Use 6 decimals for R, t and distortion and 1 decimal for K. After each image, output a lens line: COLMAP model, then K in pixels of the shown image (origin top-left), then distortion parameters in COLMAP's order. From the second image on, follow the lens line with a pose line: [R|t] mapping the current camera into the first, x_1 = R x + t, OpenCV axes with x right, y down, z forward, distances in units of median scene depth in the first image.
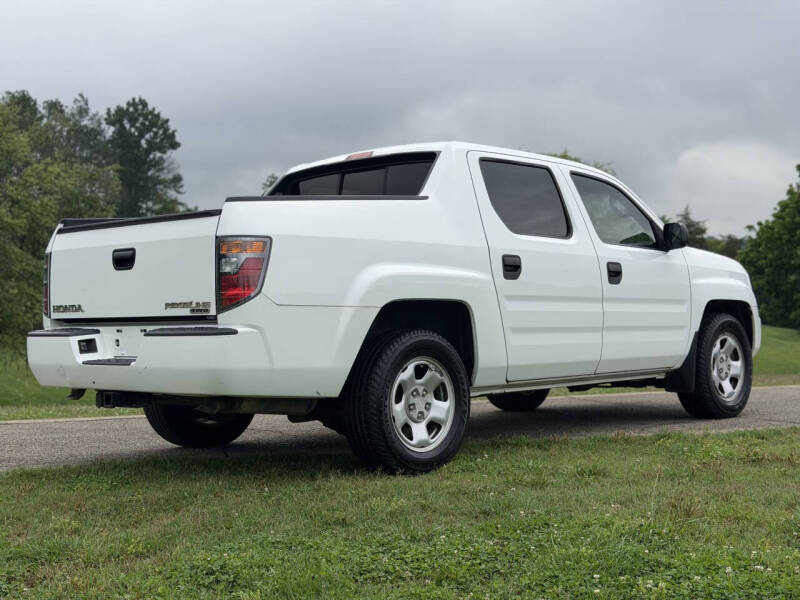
lens RADIAL K [[1129.4, 0, 400.2], [0, 1129.4, 300.4], [0, 0, 1]] dist [0.123676, 0.000000]
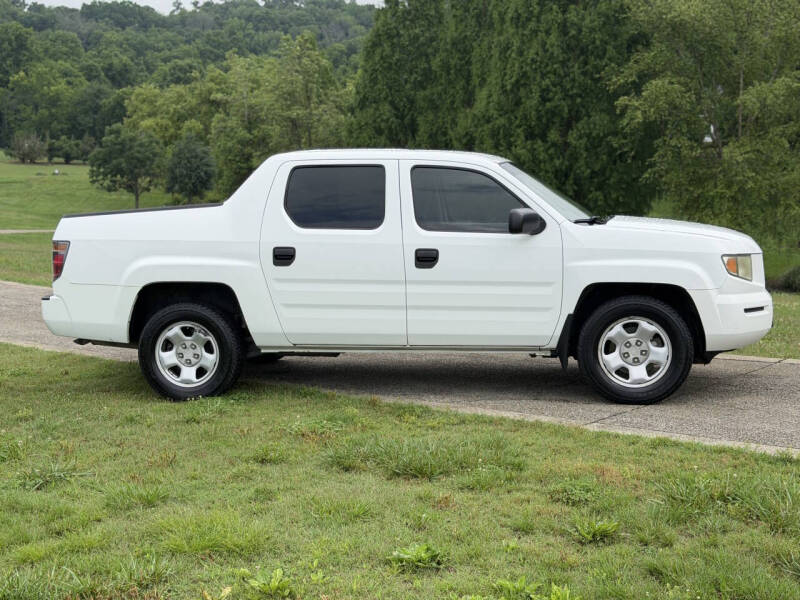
lens RADIAL K [[1129.4, 0, 391.3], [0, 1129.4, 285.9], [0, 0, 1]] dist [0.123676, 0.000000]
pose [[0.543060, 0.080285, -0.835847, 1.129581], [0.018131, 0.994065, 0.107263, -0.120053], [0.839498, -0.073405, 0.538381, 0.373231]]
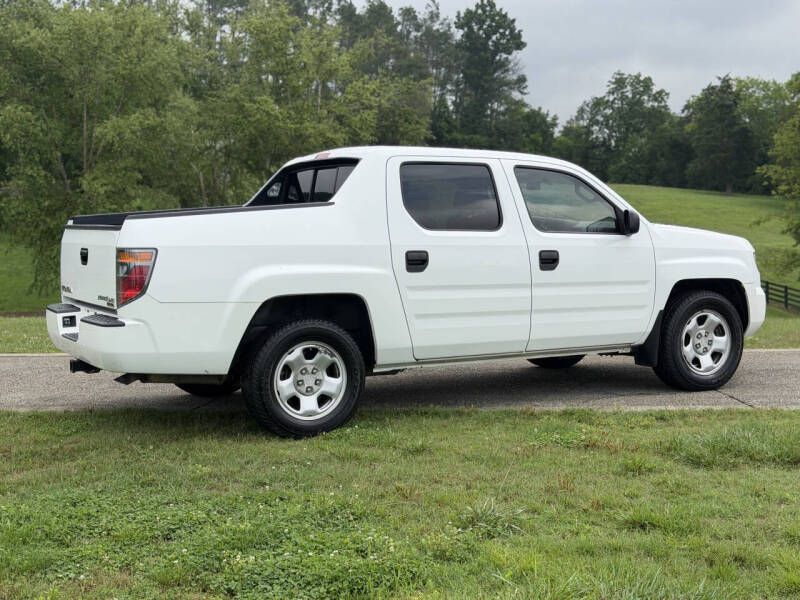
lens RADIAL K [[1129.4, 0, 398.3], [0, 1129.4, 296.3], [0, 0, 1]] dist [0.123676, 0.000000]
pose [[0.950706, 0.032621, -0.308373, 0.396701], [-0.005624, 0.996102, 0.088031, -0.086567], [0.310043, -0.081957, 0.947183, -0.085537]]
